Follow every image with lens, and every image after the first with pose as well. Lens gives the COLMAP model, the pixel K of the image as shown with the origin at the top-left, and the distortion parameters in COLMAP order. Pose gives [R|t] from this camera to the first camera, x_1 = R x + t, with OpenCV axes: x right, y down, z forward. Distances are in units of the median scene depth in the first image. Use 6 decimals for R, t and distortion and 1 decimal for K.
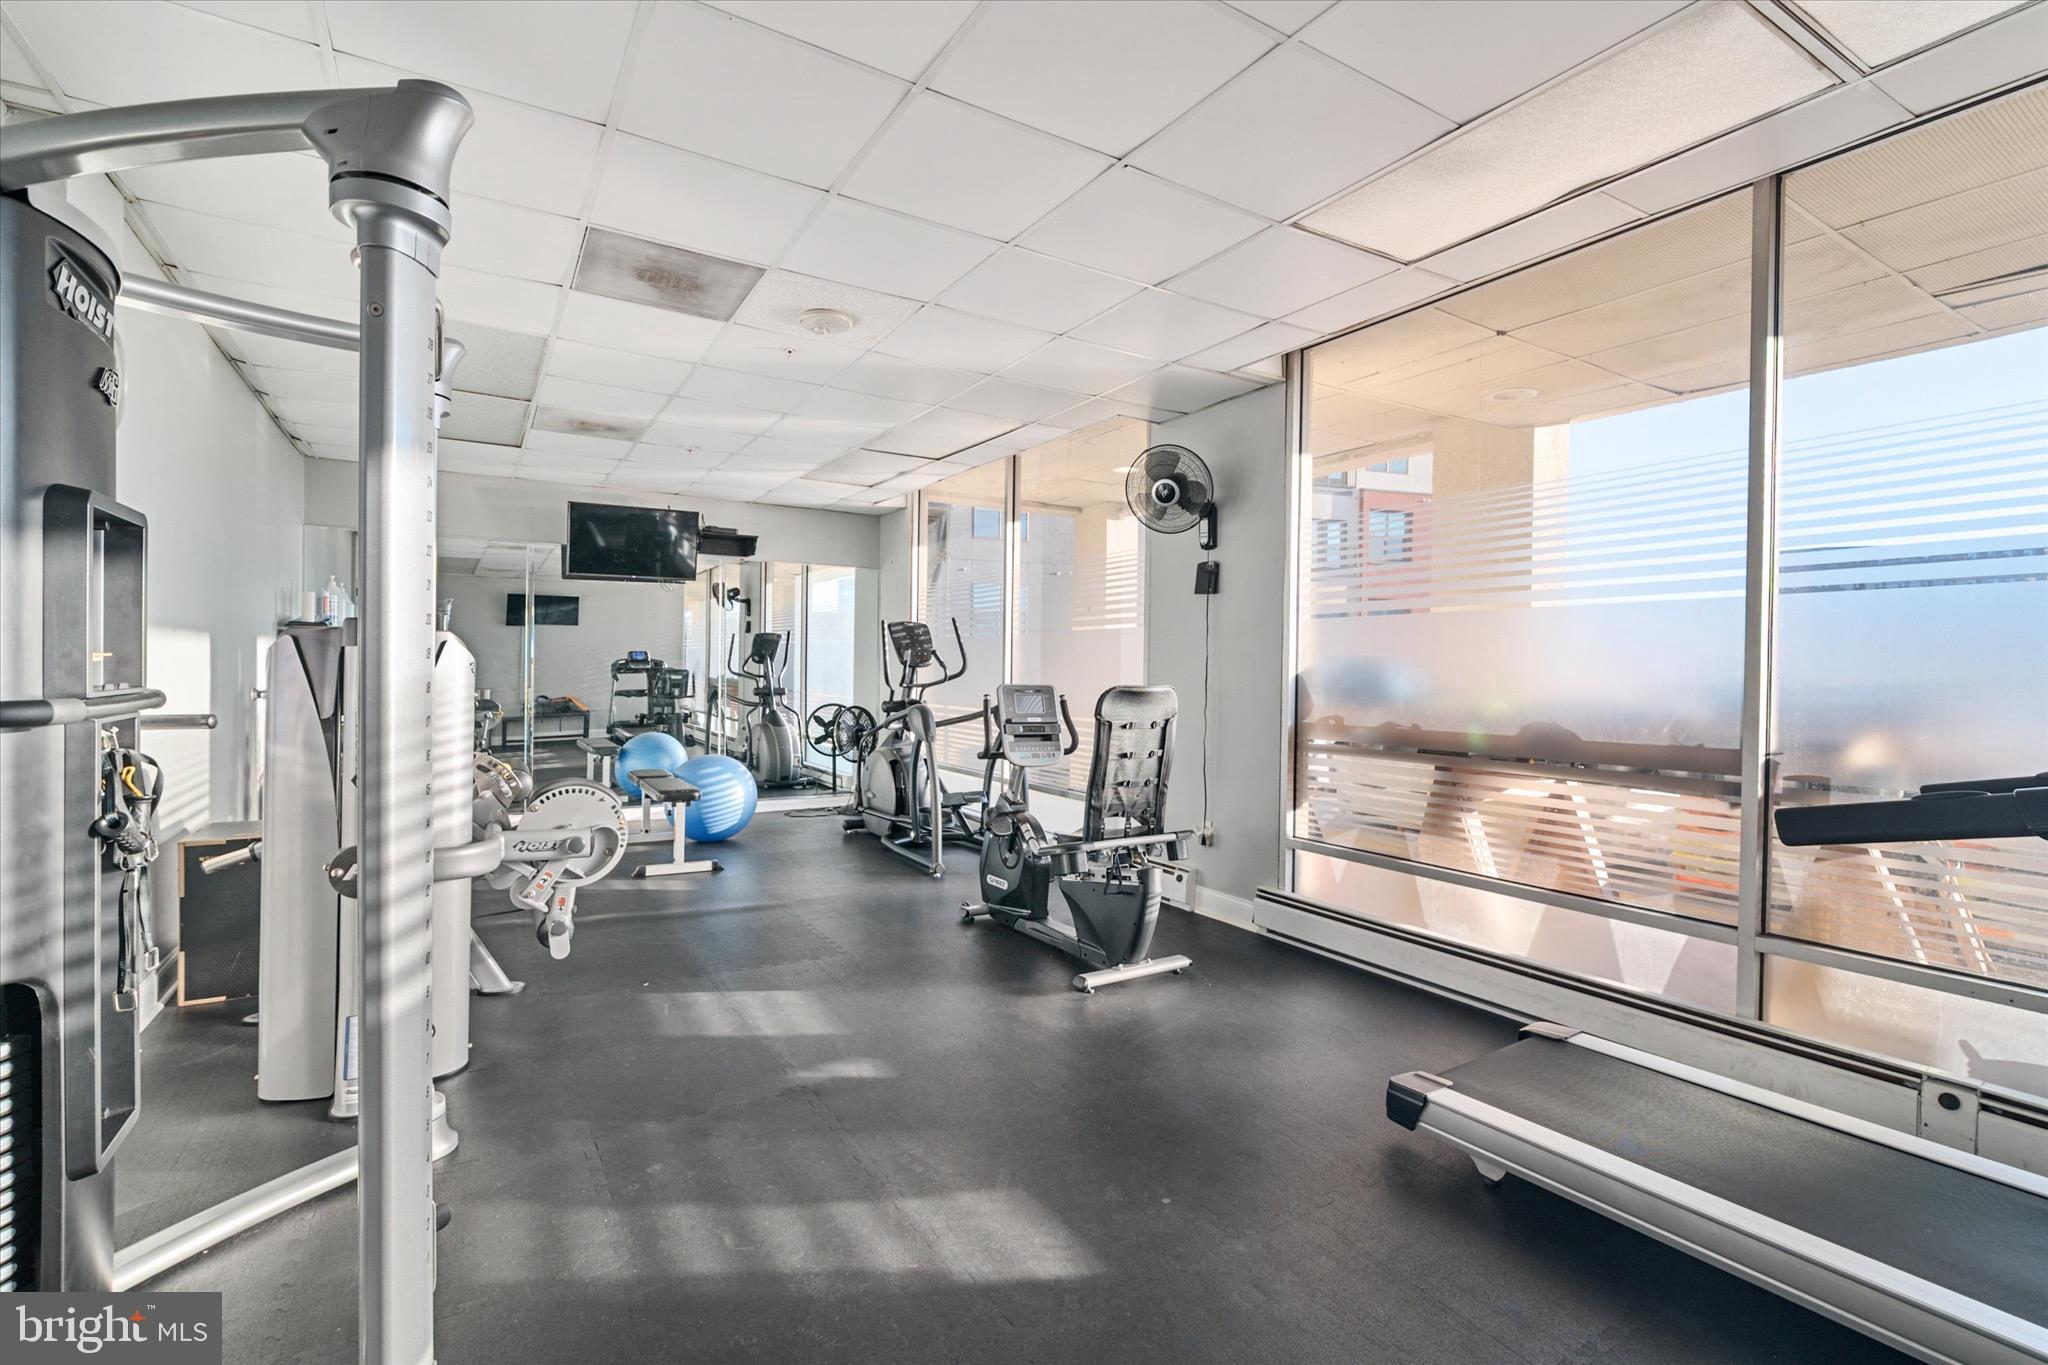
lens RADIAL K [[928.4, 0, 1024.0], [0, 928.4, 682.5], [0, 0, 1]] dist [-0.015004, -0.000328]
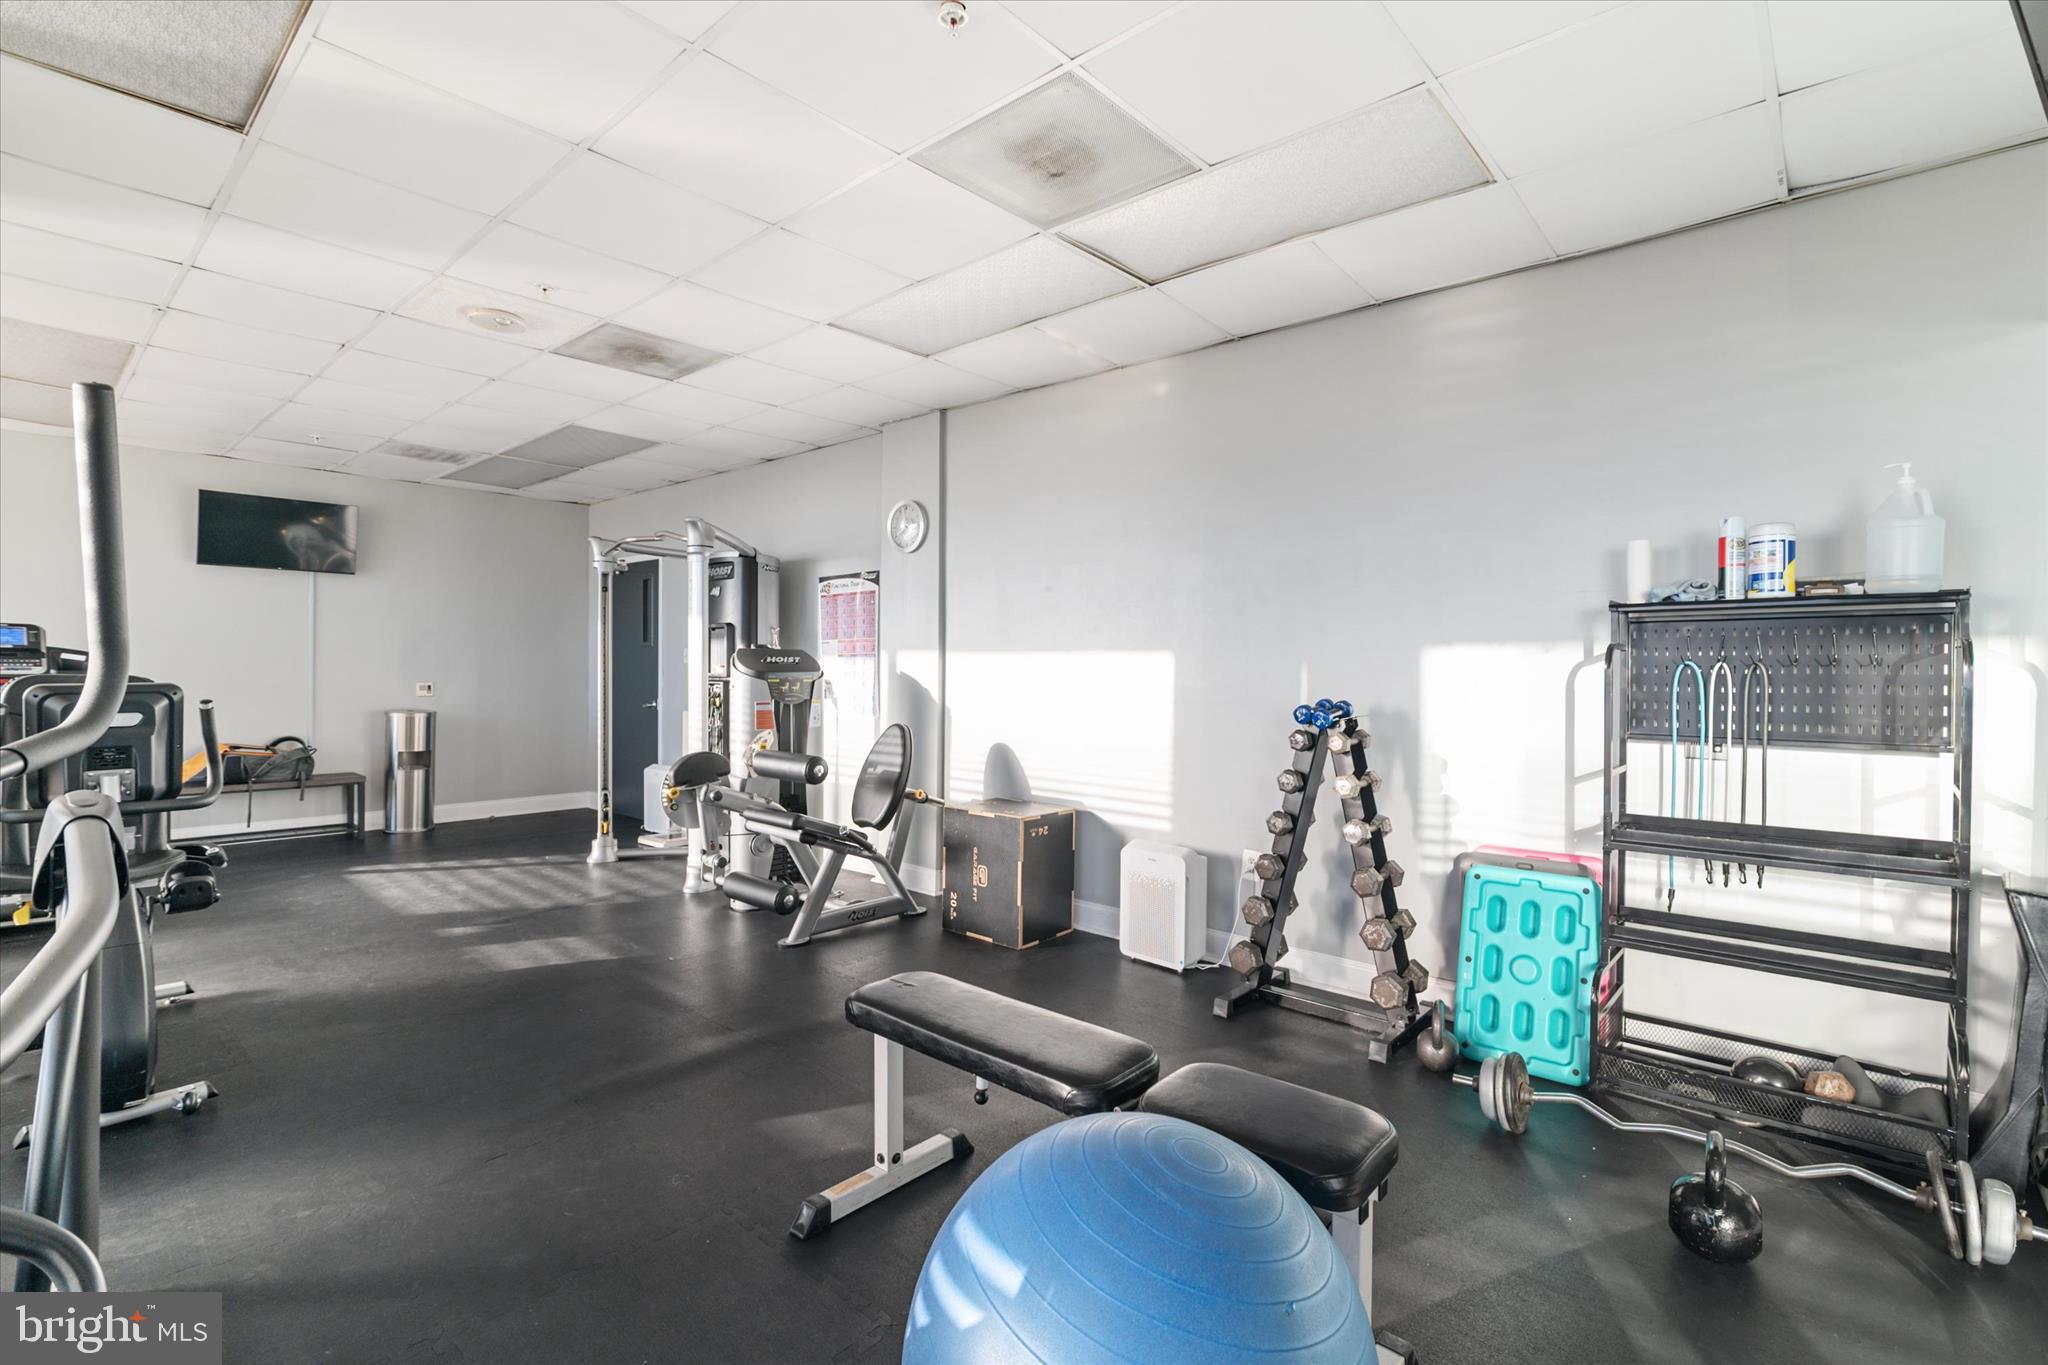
lens RADIAL K [[928.4, 0, 1024.0], [0, 928.4, 682.5], [0, 0, 1]] dist [-0.015004, -0.000328]
pose [[-0.955978, -0.027588, -0.292139, -0.522455], [-0.031093, 0.999489, 0.007363, -0.017731], [0.291787, 0.016122, -0.956348, 2.318125]]
